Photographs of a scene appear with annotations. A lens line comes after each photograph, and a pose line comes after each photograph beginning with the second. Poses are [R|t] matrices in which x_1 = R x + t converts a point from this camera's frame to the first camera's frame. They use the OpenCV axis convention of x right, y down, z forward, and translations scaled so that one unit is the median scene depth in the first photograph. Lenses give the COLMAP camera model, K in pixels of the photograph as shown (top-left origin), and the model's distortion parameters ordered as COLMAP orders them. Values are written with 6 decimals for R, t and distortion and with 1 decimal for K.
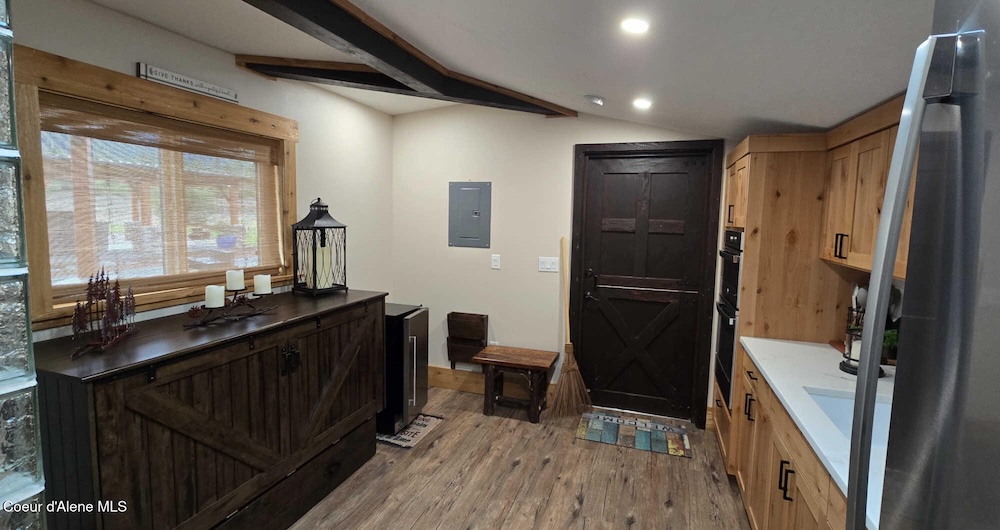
lens RADIAL K [[437.4, 0, 520.4], [0, 437.4, 254.4], [0, 0, 1]] dist [-0.001504, -0.000177]
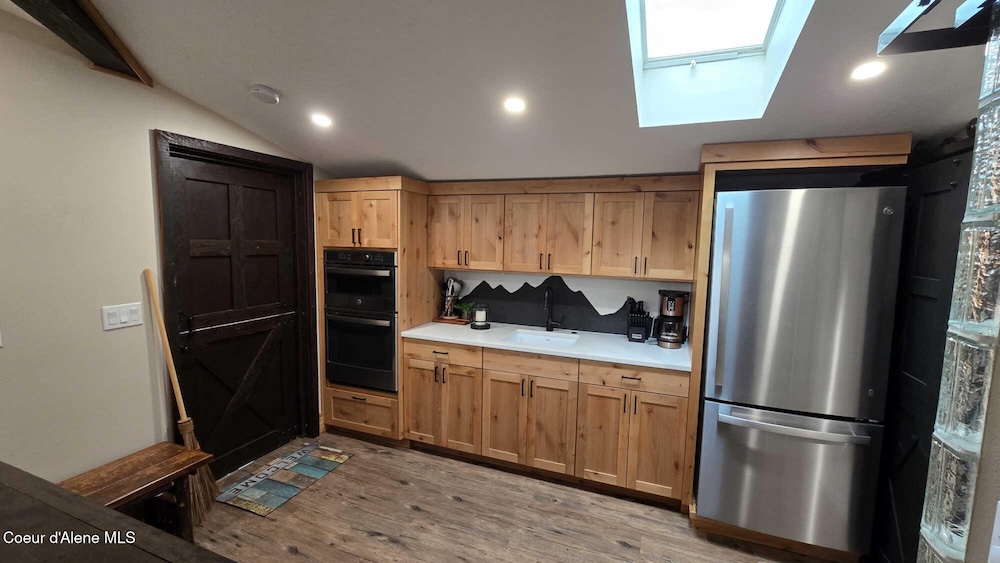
lens RADIAL K [[408.7, 0, 501.2], [0, 408.7, 286.1], [0, 0, 1]] dist [-0.000831, -0.000609]
pose [[0.075497, -0.127547, 0.988955, -0.671198], [0.065462, 0.990280, 0.122721, -0.078411], [-0.994995, 0.055474, 0.083113, 0.613988]]
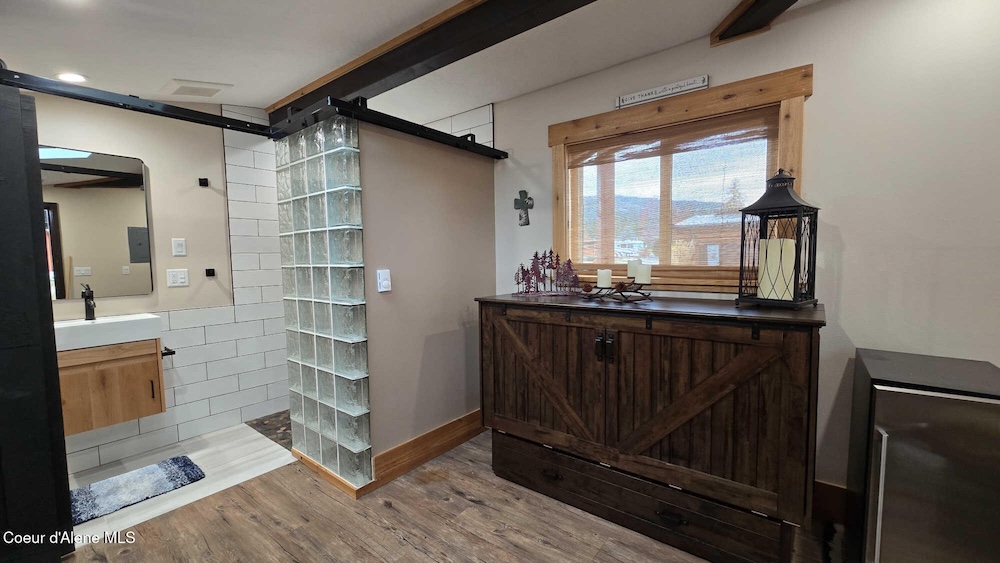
lens RADIAL K [[408.7, 0, 501.2], [0, 408.7, 286.1], [0, 0, 1]] dist [-0.000831, -0.000609]
pose [[-0.353168, 0.049321, -0.934259, 0.337929], [-0.076415, 0.993752, 0.081348, 0.039735], [0.932434, 0.100121, -0.347193, 0.913282]]
